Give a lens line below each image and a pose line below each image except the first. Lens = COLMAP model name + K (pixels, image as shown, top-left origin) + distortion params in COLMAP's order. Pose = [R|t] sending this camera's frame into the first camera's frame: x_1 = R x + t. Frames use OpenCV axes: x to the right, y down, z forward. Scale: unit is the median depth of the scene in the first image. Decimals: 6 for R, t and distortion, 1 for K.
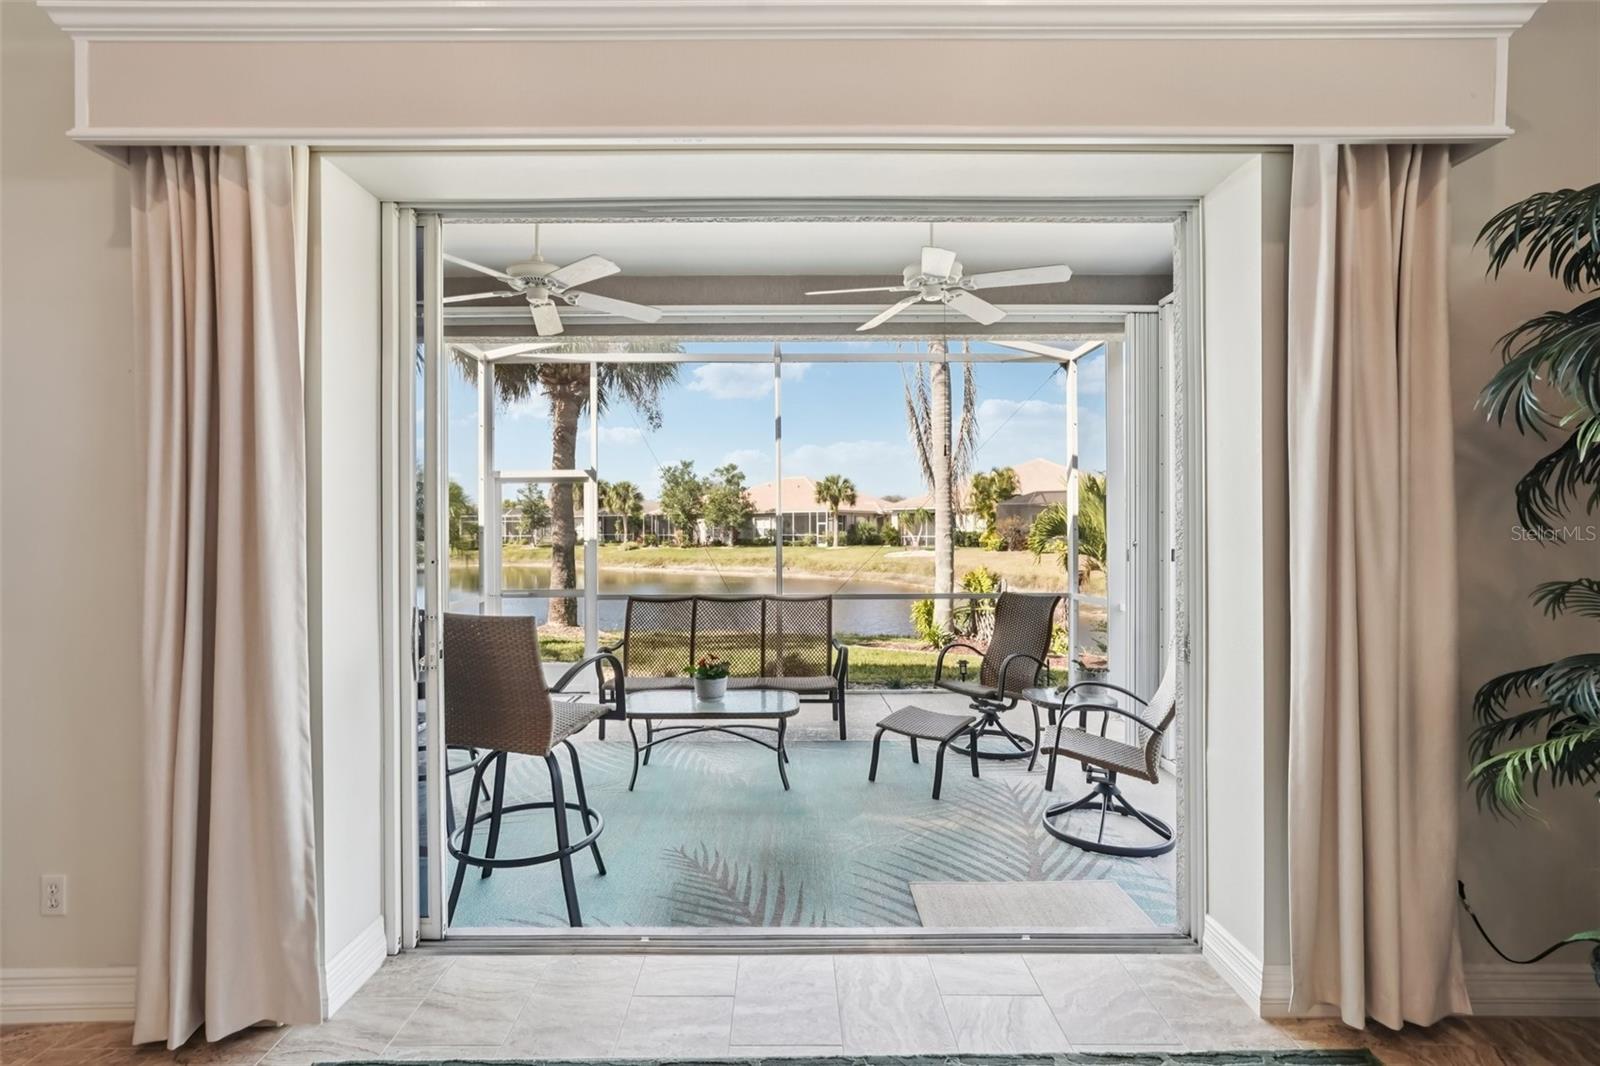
lens RADIAL K [[716.3, 0, 783.6], [0, 716.3, 530.6], [0, 0, 1]] dist [-0.016485, 0.000334]
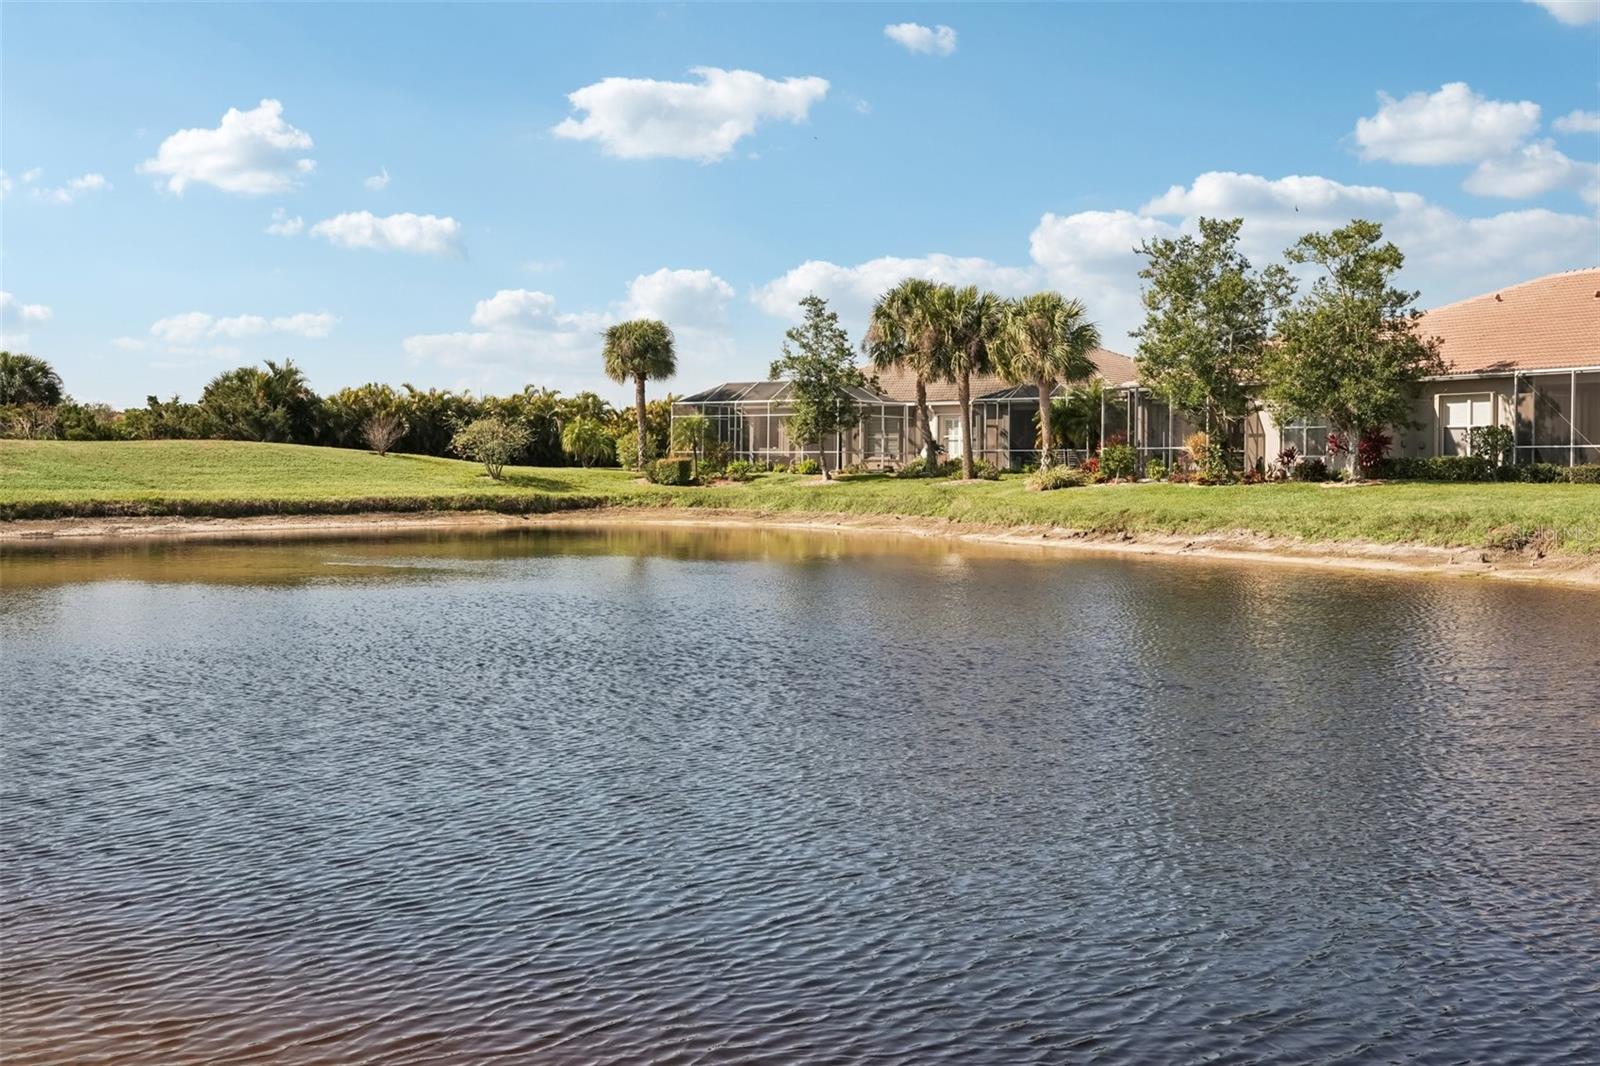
lens RADIAL K [[1701.8, 0, 795.6], [0, 1701.8, 490.5], [0, 0, 1]] dist [0.059712, 0.004417]
pose [[0.909731, 0.017117, -0.414846, 0.018131], [-0.010201, 0.999770, 0.018882, 0.015534], [0.415074, -0.012945, 0.909696, 0.216949]]
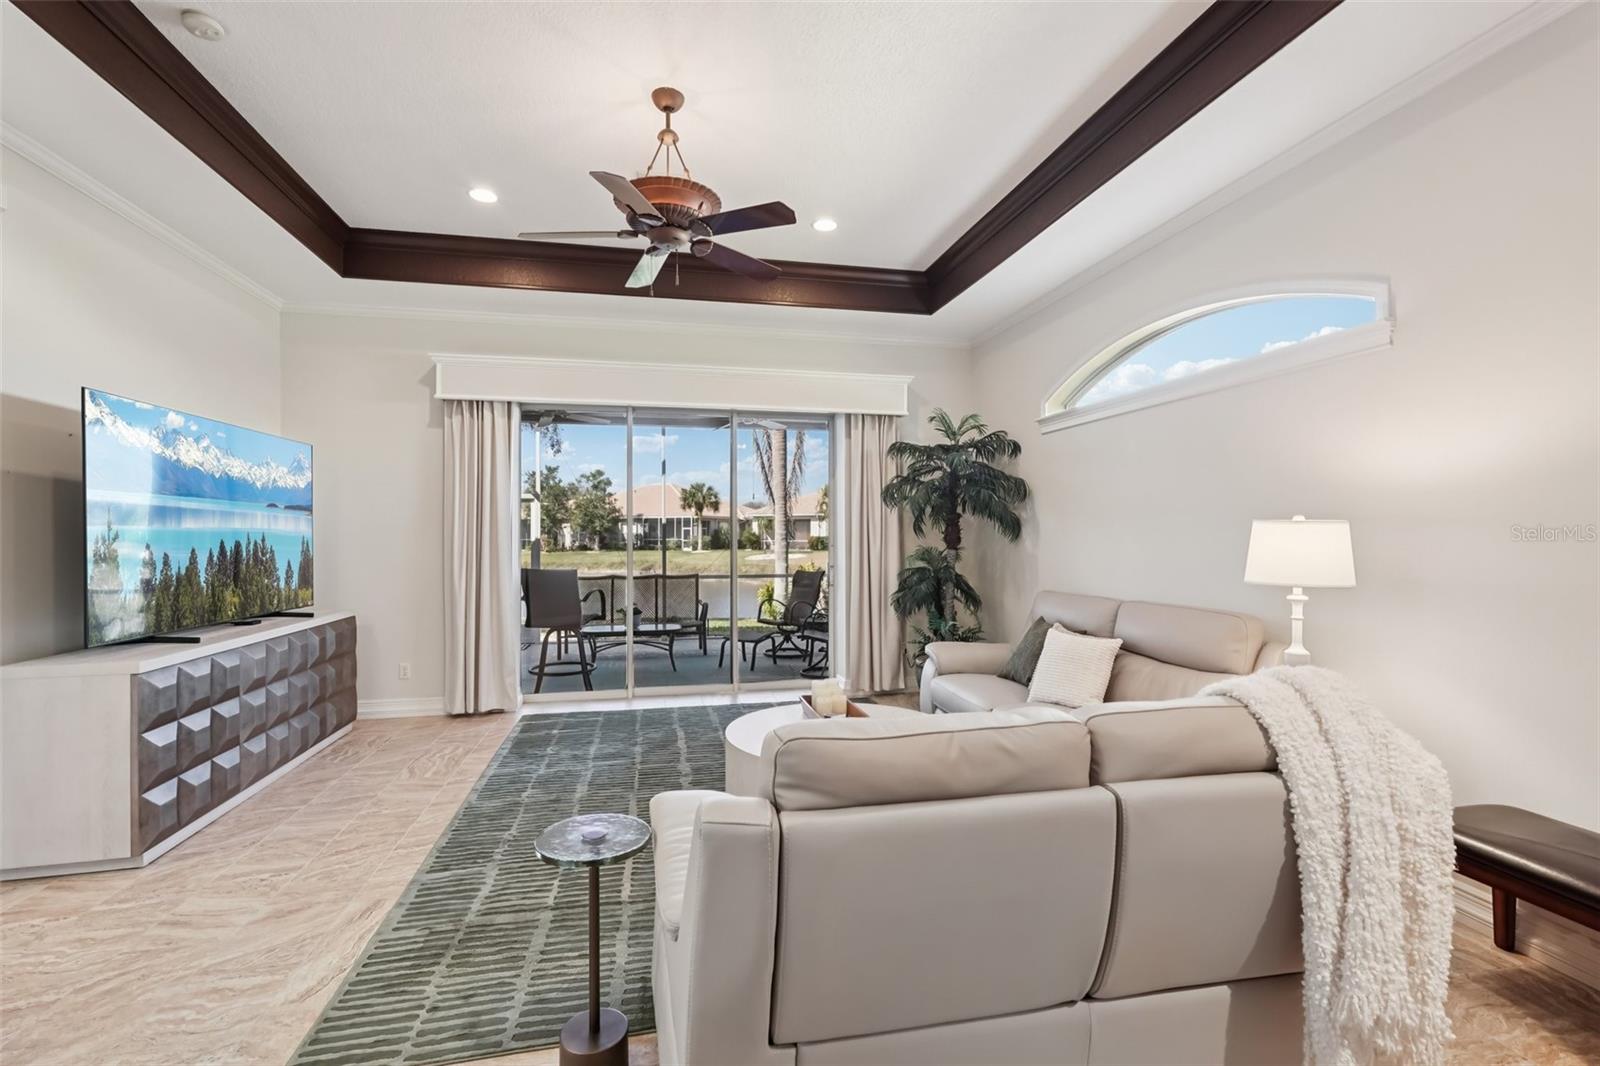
lens RADIAL K [[709.5, 0, 800.0], [0, 709.5, 533.0], [0, 0, 1]] dist [-0.008592, 0.000702]
pose [[0.977469, 0.002275, 0.211069, -0.004133], [-0.001569, 0.999993, -0.003511, 0.000100], [-0.211075, 0.003100, 0.977465, -0.055040]]
